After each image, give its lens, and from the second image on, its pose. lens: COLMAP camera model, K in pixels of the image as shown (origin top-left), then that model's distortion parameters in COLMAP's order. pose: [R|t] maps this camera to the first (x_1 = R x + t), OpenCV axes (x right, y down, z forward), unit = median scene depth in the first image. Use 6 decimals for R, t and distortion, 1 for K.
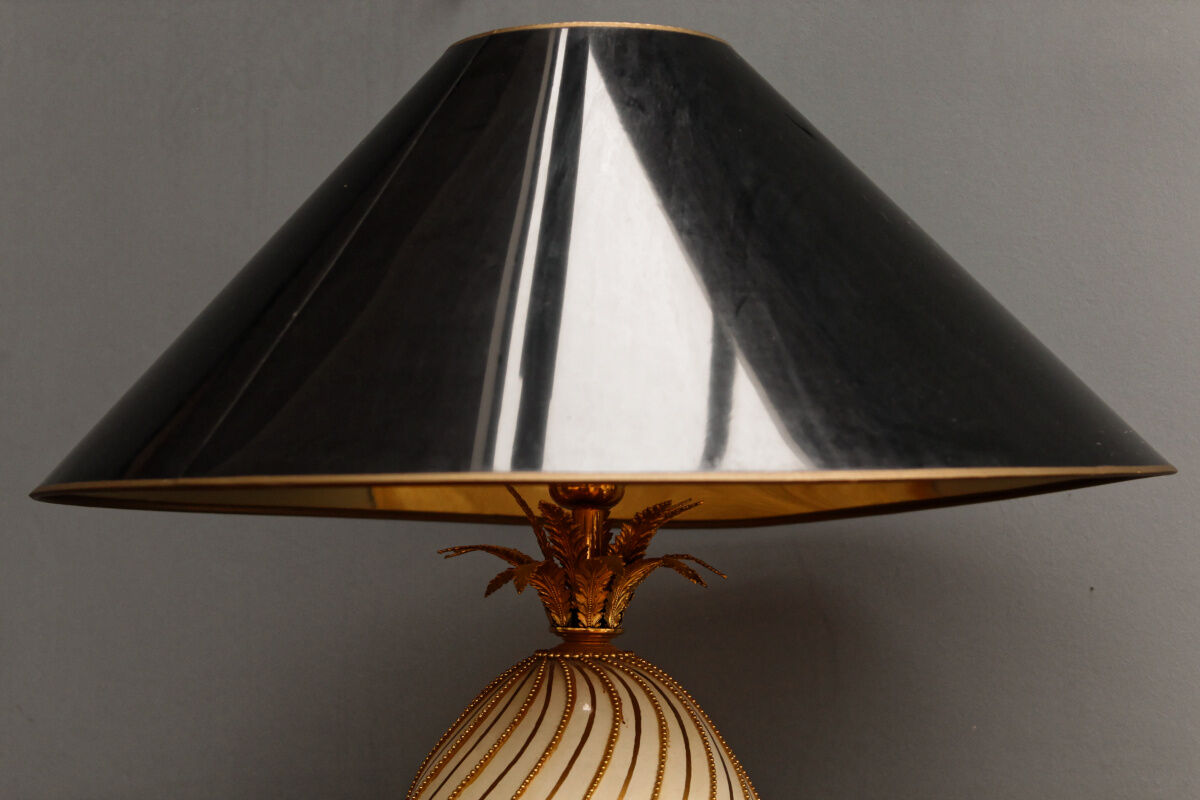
lens RADIAL K [[1736.4, 0, 600.0], [0, 1736.4, 400.0], [0, 0, 1]] dist [-0.007969, -0.043062]
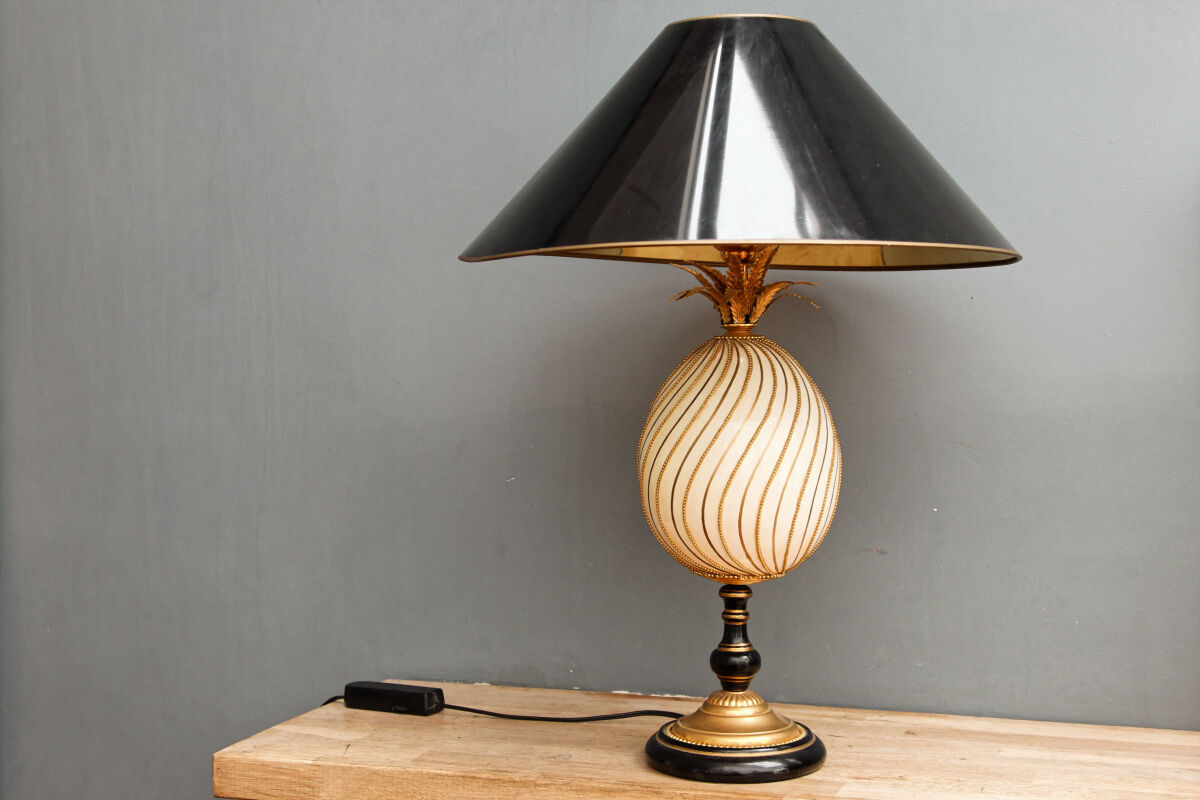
lens RADIAL K [[1691.6, 0, 600.0], [0, 1691.6, 400.0], [0, 0, 1]] dist [-0.014502, 0.015185]
pose [[0.993608, 0.008132, -0.112596, 0.050764], [0.010967, 0.985732, 0.167966, -0.098624], [0.112355, -0.168127, 0.979341, -0.840090]]
